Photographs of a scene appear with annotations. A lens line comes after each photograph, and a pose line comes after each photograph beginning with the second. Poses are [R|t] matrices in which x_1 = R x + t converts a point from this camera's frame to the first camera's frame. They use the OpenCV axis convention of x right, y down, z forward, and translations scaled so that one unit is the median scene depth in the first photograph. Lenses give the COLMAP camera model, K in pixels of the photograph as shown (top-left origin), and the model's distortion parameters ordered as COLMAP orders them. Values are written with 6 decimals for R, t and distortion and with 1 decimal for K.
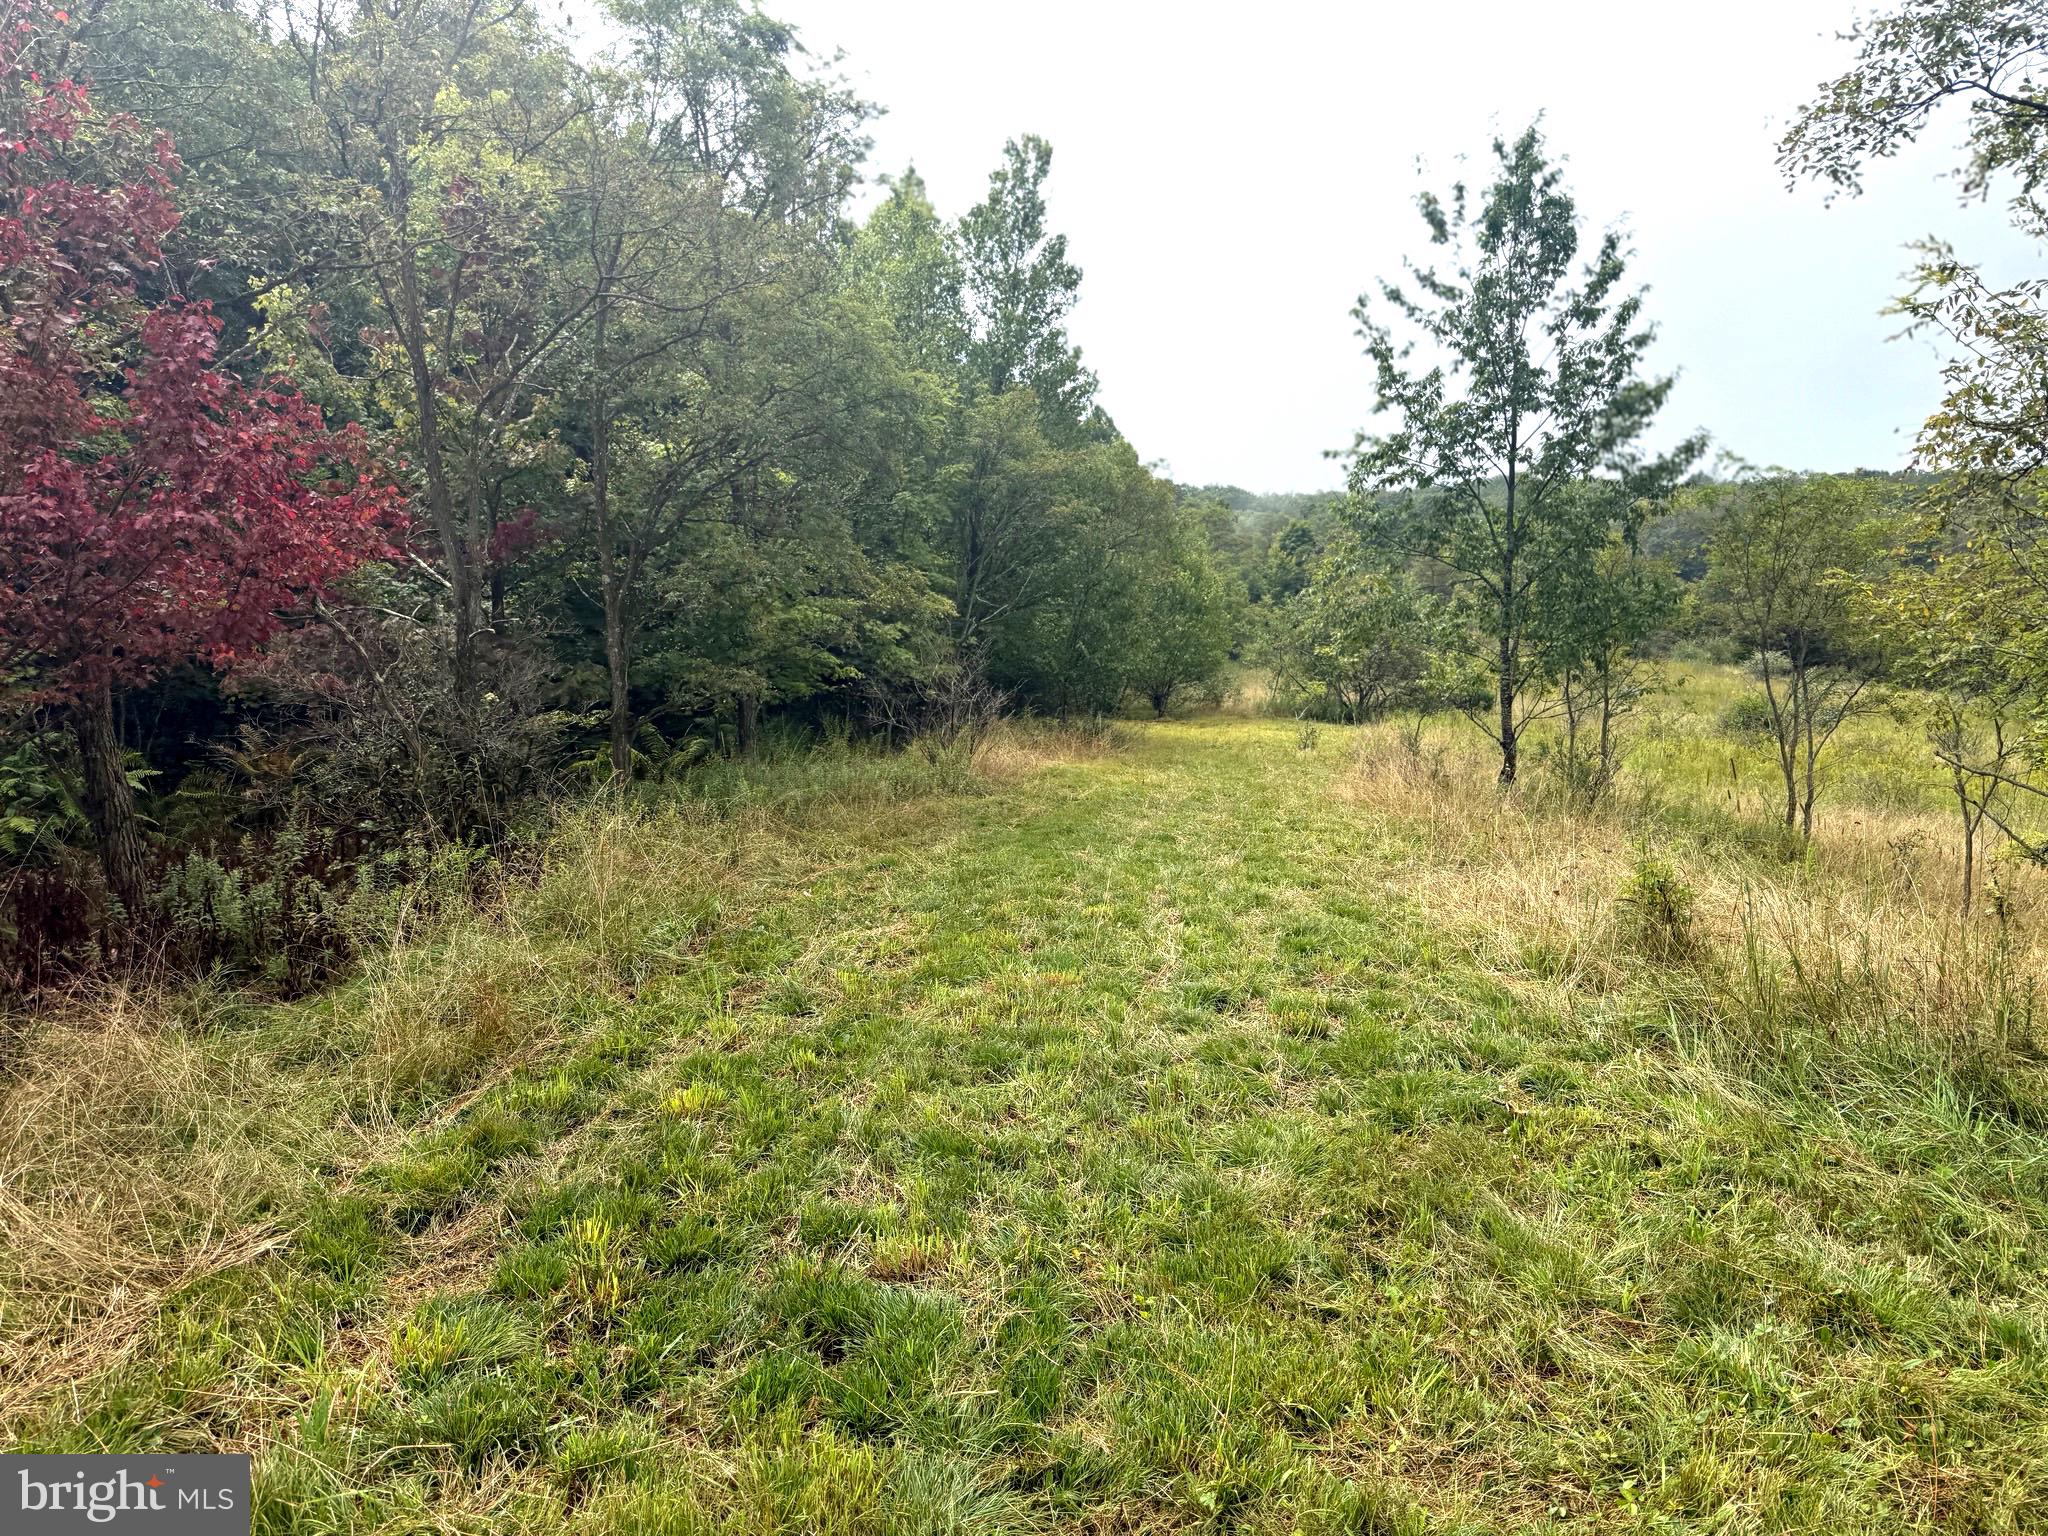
lens RADIAL K [[1399.4, 0, 1024.0], [0, 1399.4, 768.0], [0, 0, 1]] dist [0.052914, -0.089679]
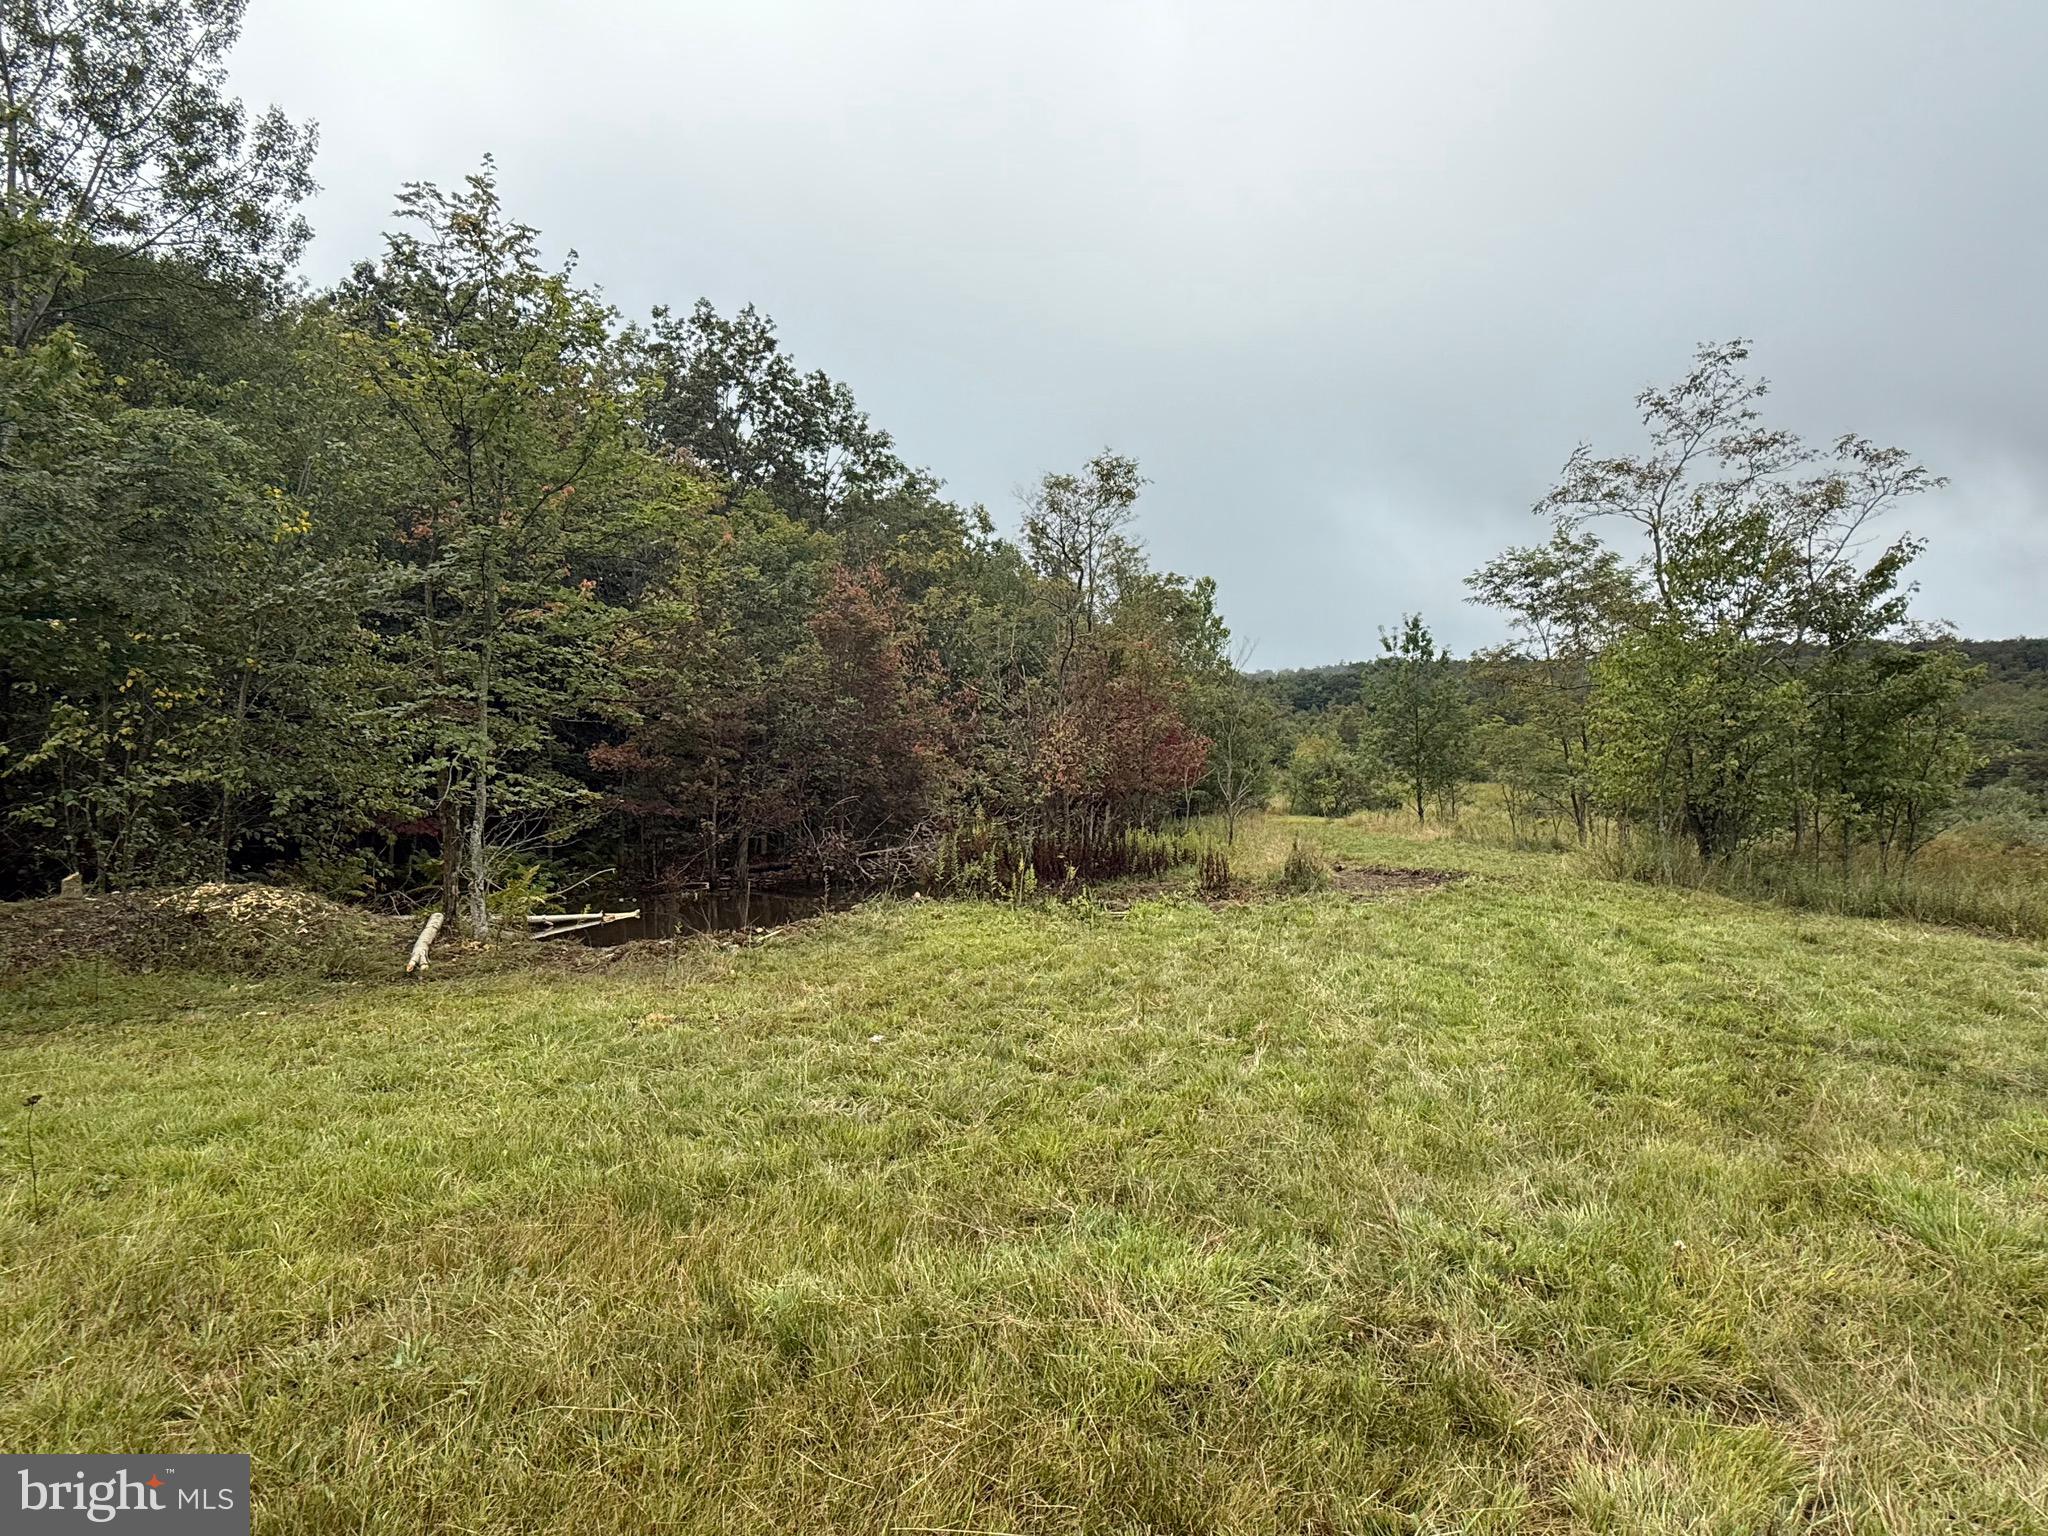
lens RADIAL K [[1056.6, 0, 1024.0], [0, 1056.6, 768.0], [0, 0, 1]] dist [0.004281, 0.000487]
pose [[0.999560, -0.028976, -0.006338, -0.497335], [0.028229, 0.994918, -0.096650, 0.083332], [0.009106, 0.096429, 0.995298, -1.289687]]
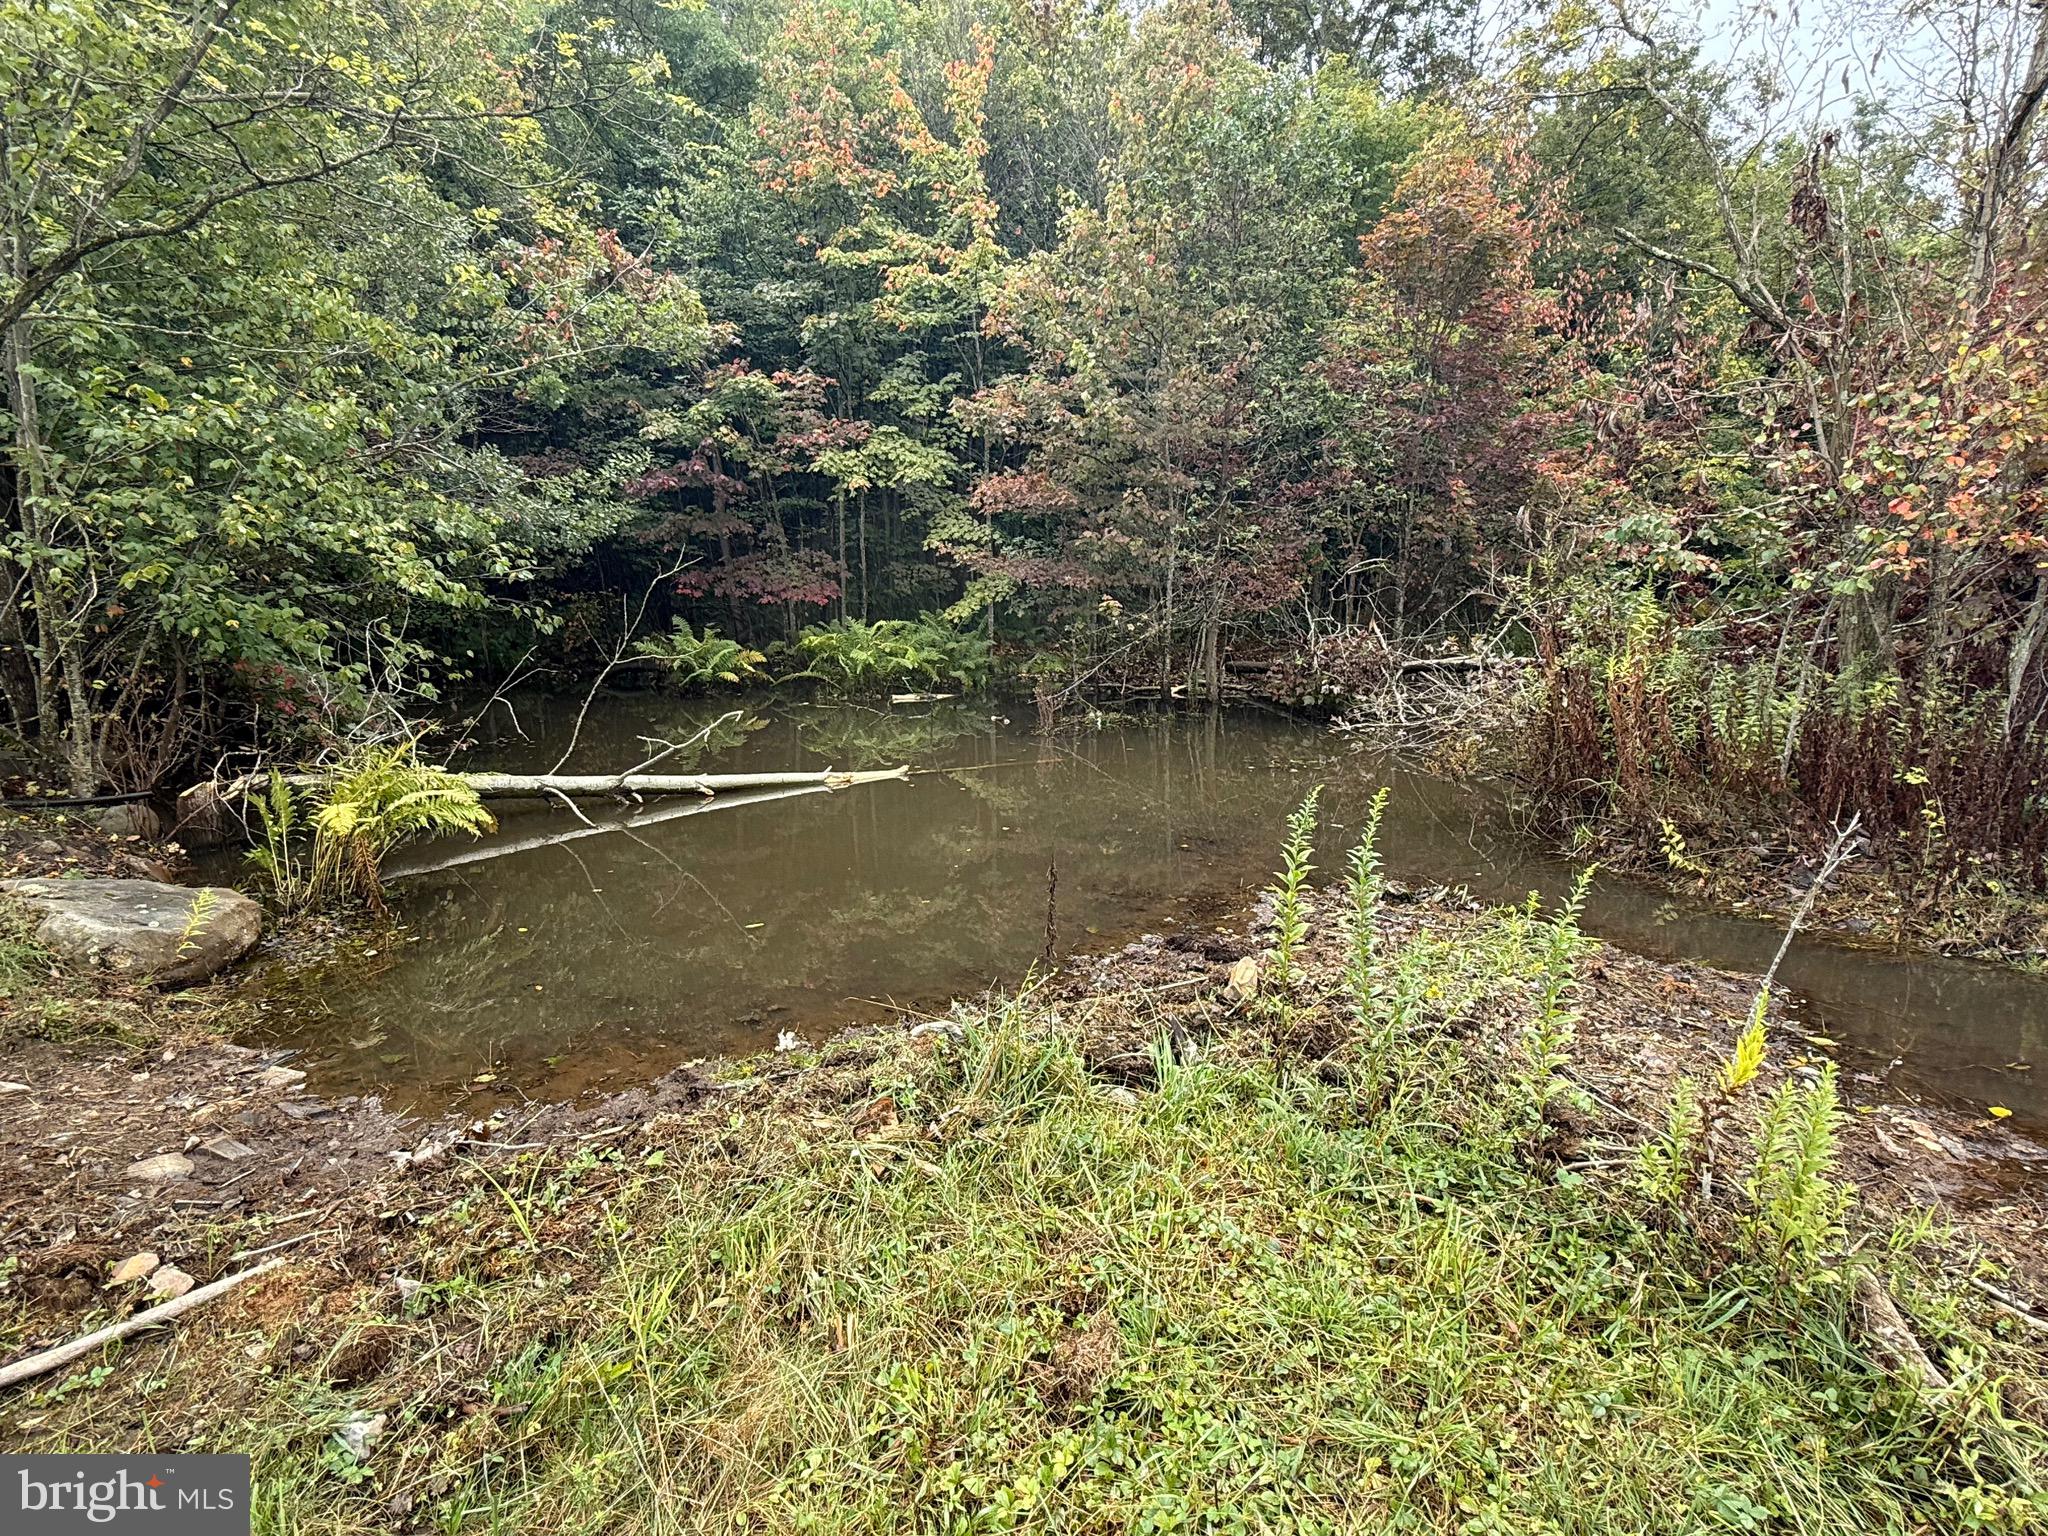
lens RADIAL K [[1056.6, 0, 1024.0], [0, 1056.6, 768.0], [0, 0, 1]] dist [0.004281, 0.000487]
pose [[0.815282, 0.097779, -0.570749, -0.506500], [-0.025215, 0.990700, 0.133706, 0.031339], [0.578515, -0.094616, 0.810166, -0.644443]]
